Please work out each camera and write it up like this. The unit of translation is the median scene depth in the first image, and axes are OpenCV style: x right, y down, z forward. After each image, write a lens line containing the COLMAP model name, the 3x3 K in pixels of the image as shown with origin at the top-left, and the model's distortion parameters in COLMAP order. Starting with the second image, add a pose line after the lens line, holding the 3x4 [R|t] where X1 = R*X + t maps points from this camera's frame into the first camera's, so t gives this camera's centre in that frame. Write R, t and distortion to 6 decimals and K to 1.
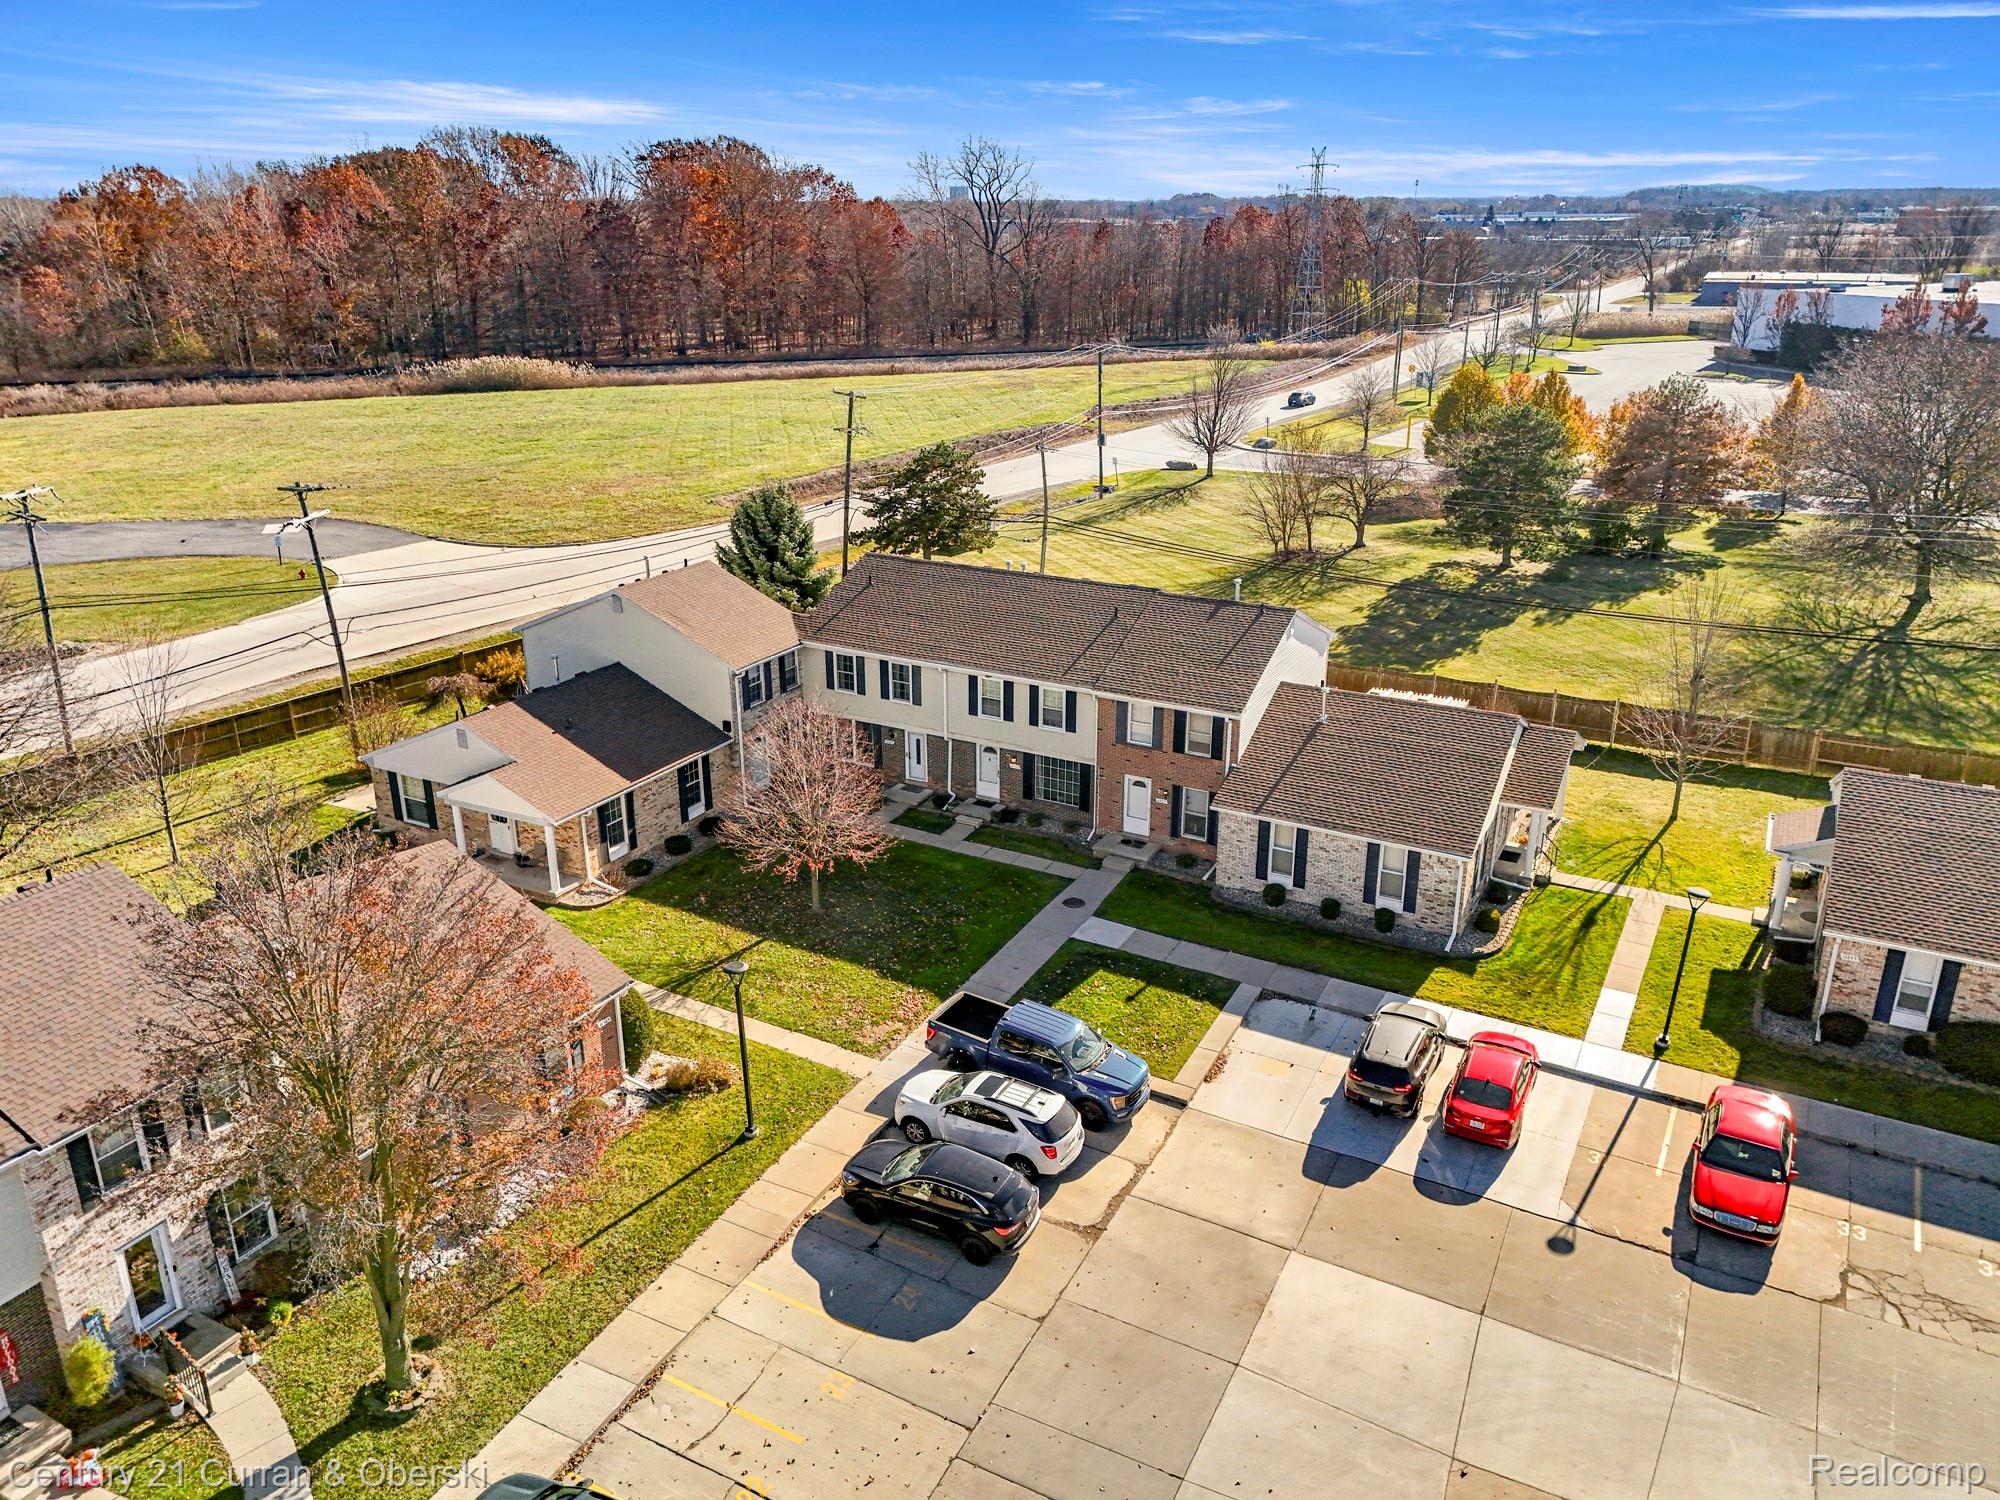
lens RADIAL K [[1464.5, 0, 1000.0], [0, 1464.5, 750.0], [0, 0, 1]] dist [0.075299, -0.072006]
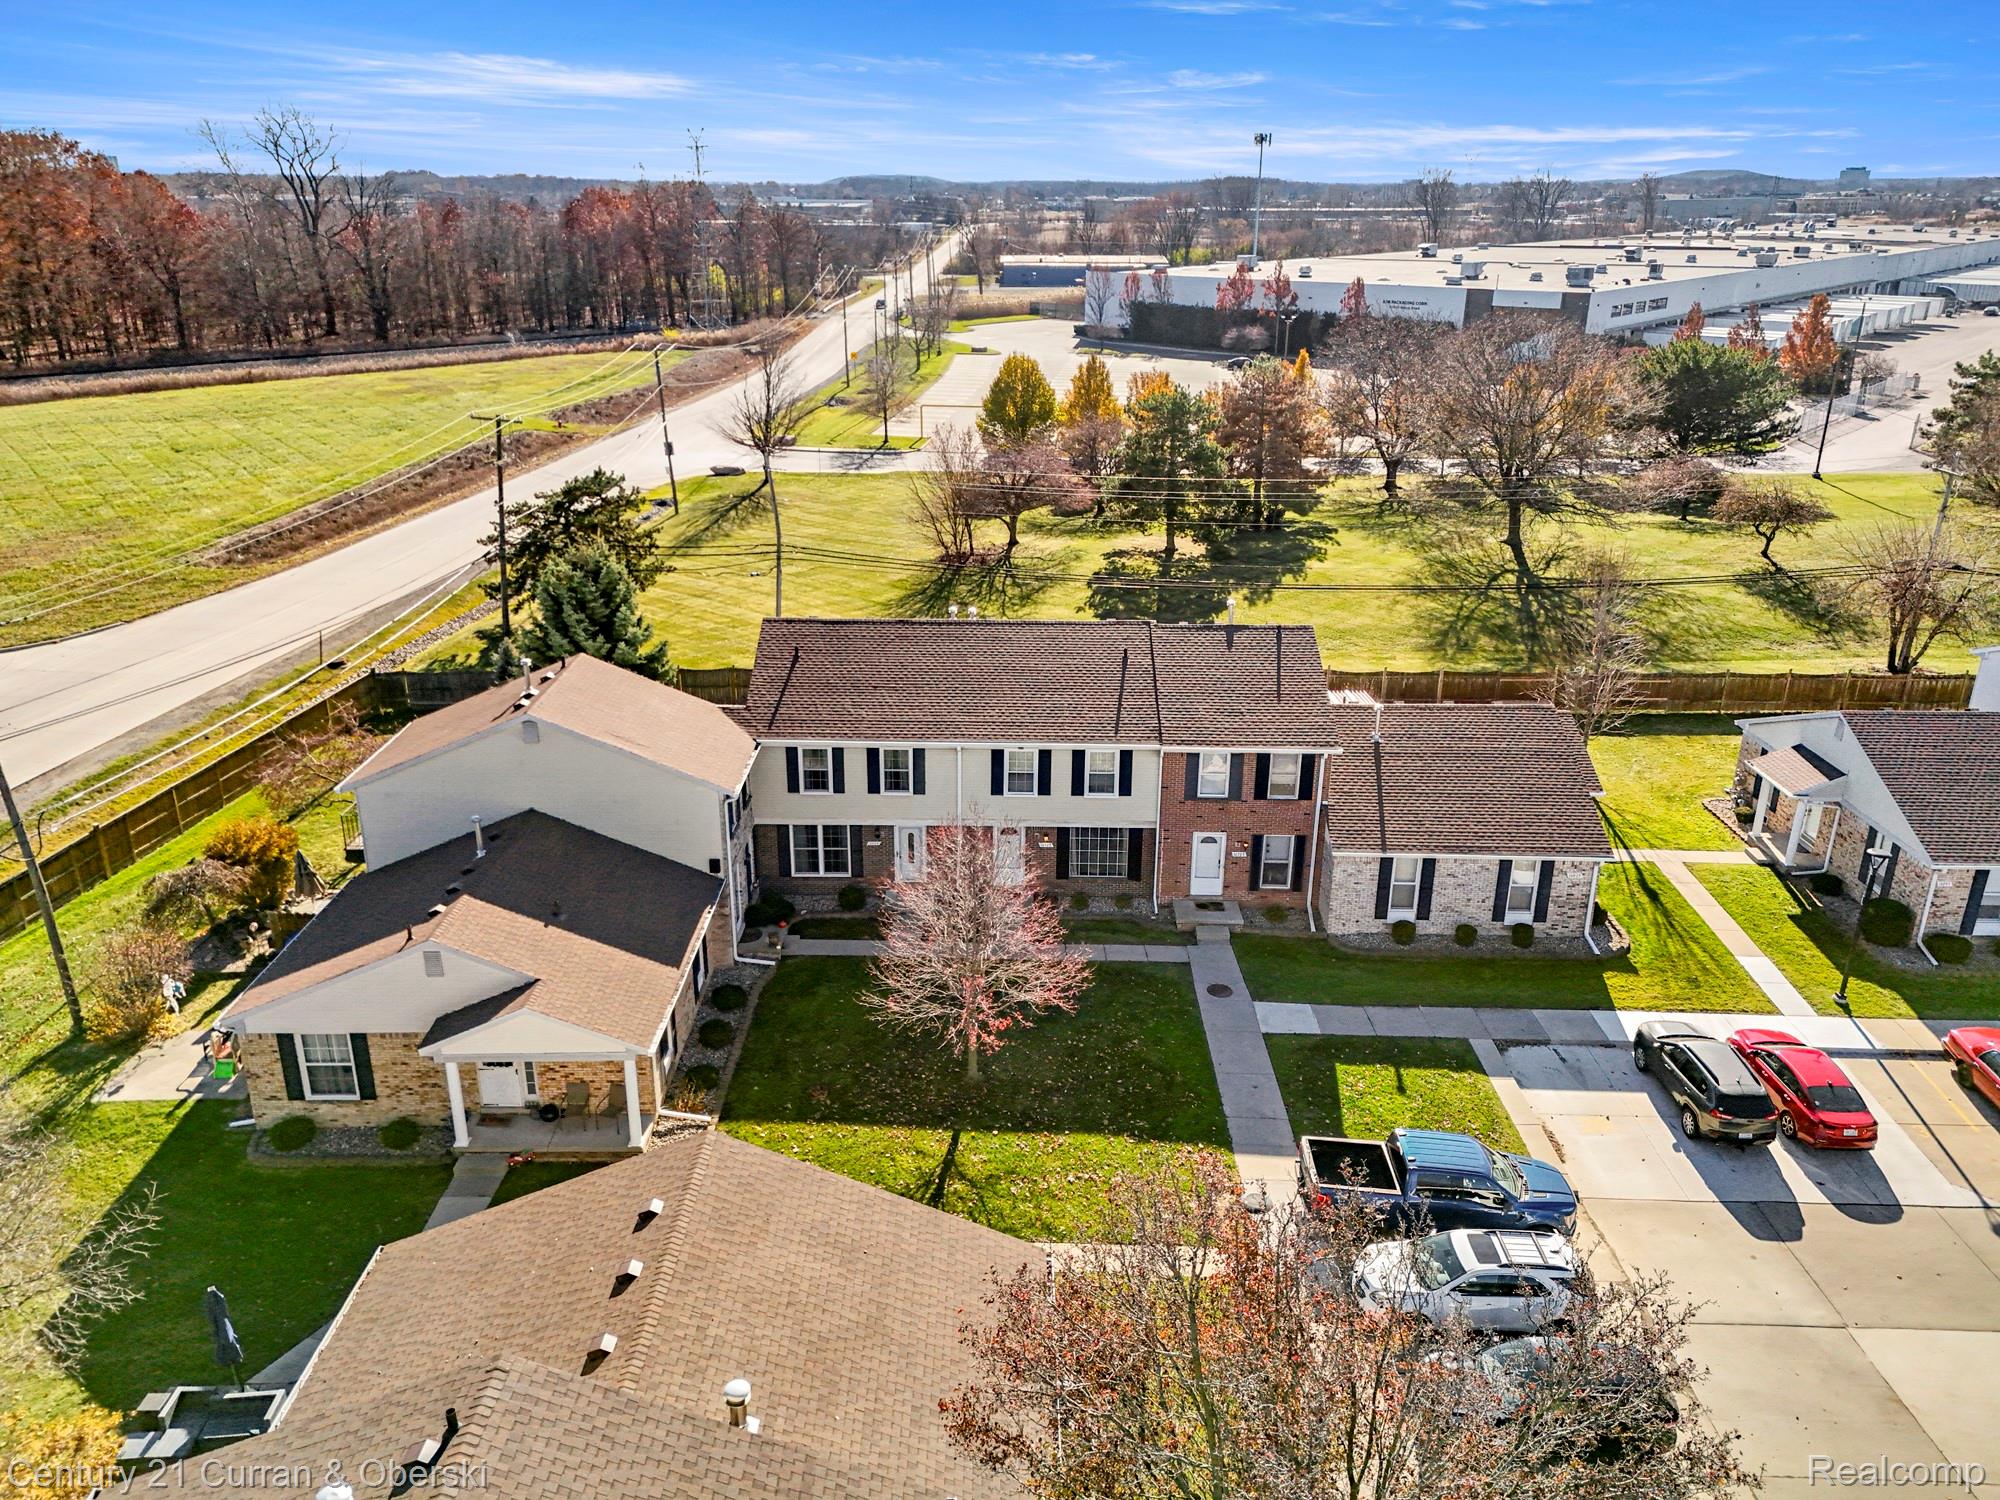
lens RADIAL K [[1464.5, 0, 1000.0], [0, 1464.5, 750.0], [0, 0, 1]] dist [0.075299, -0.072006]
pose [[0.882848, -0.161357, 0.441071, -0.400394], [0.156658, 0.986518, 0.047332, -0.092742], [-0.442762, 0.027310, 0.896223, 0.250464]]
